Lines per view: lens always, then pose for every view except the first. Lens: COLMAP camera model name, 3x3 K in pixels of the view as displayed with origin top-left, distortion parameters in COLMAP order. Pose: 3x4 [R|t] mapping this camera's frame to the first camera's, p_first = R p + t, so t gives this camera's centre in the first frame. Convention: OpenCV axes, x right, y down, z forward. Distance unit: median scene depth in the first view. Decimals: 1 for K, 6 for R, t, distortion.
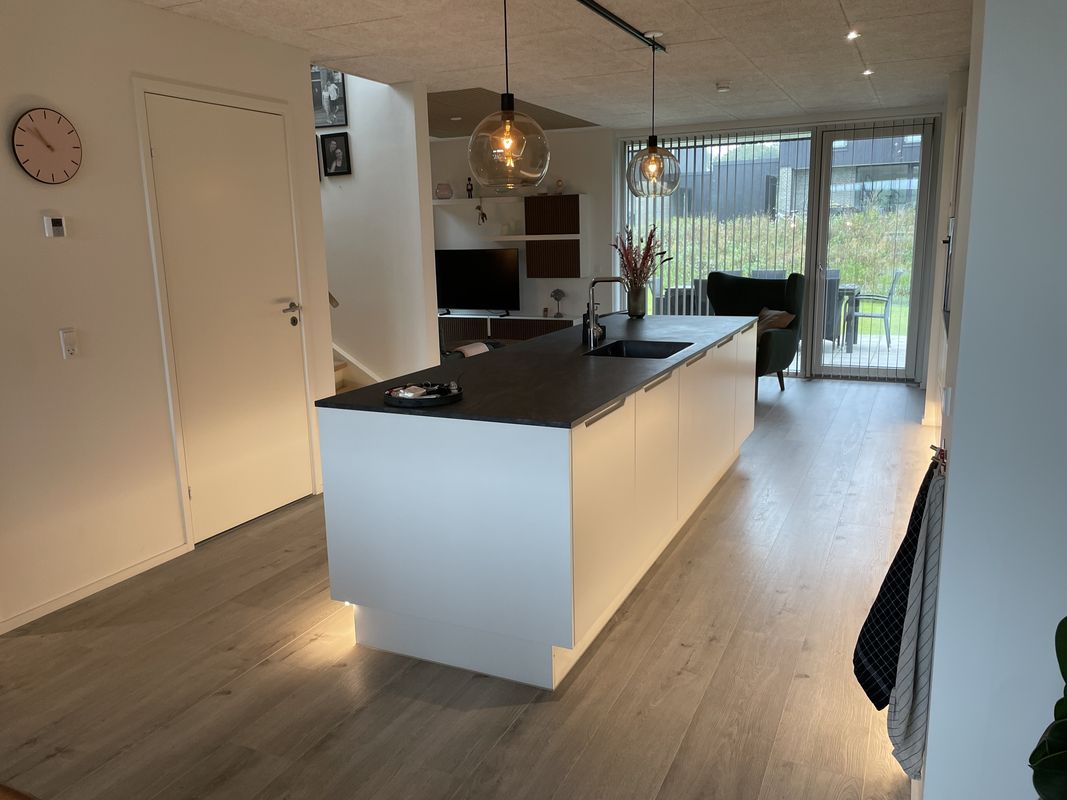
lens RADIAL K [[815.4, 0, 539.6], [0, 815.4, 396.3], [0, 0, 1]] dist [0.093189, -0.121967]
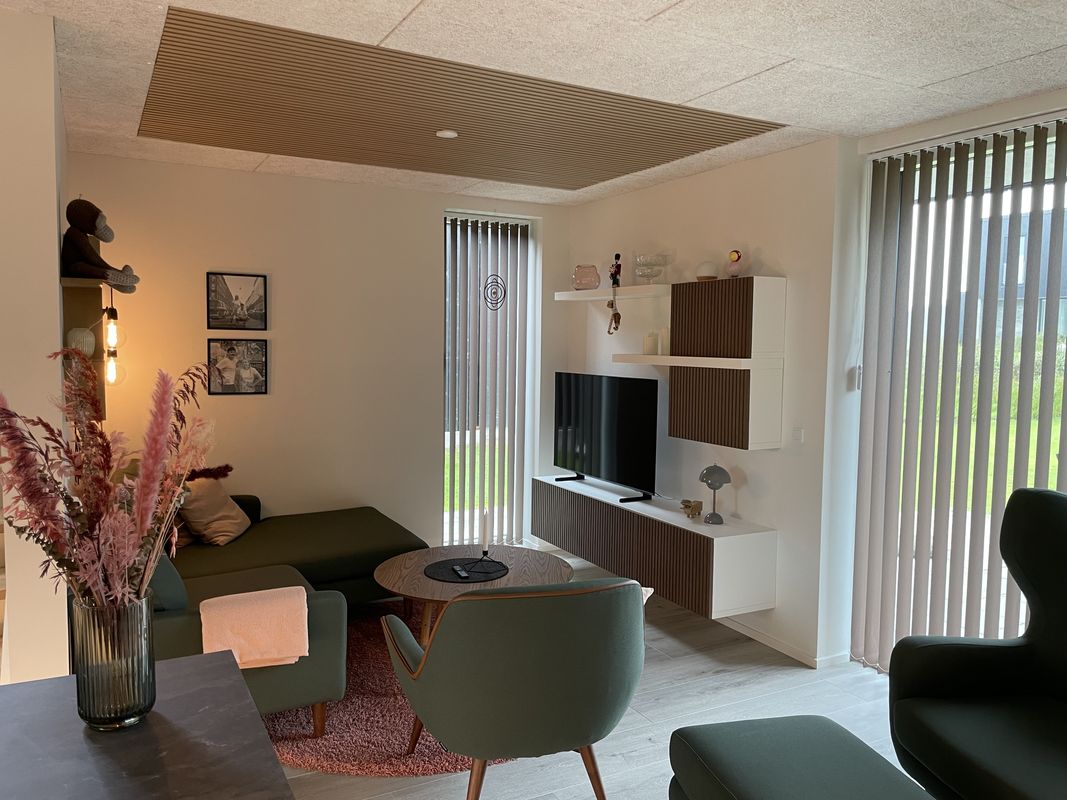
lens RADIAL K [[815.4, 0, 539.6], [0, 815.4, 396.3], [0, 0, 1]] dist [0.093189, -0.121967]
pose [[0.800161, 0.077166, -0.594801, 0.233951], [-0.151357, 0.985572, -0.075752, -0.122536], [0.580374, 0.150641, 0.800296, 0.553721]]
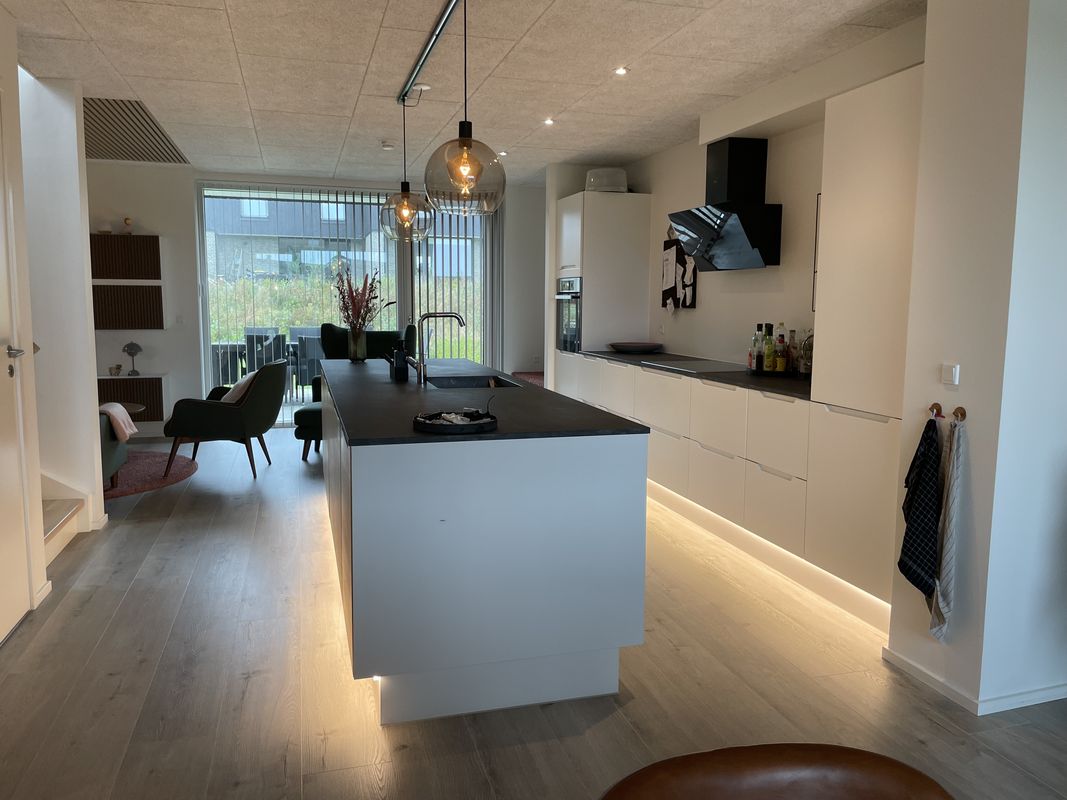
lens RADIAL K [[810.6, 0, 546.7], [0, 810.6, 400.1], [0, 0, 1]] dist [0.084560, -0.125772]
pose [[0.745294, -0.054458, 0.664508, -0.235142], [0.105115, 0.993792, -0.036451, 0.005623], [-0.658398, 0.097016, 0.746391, 0.082426]]
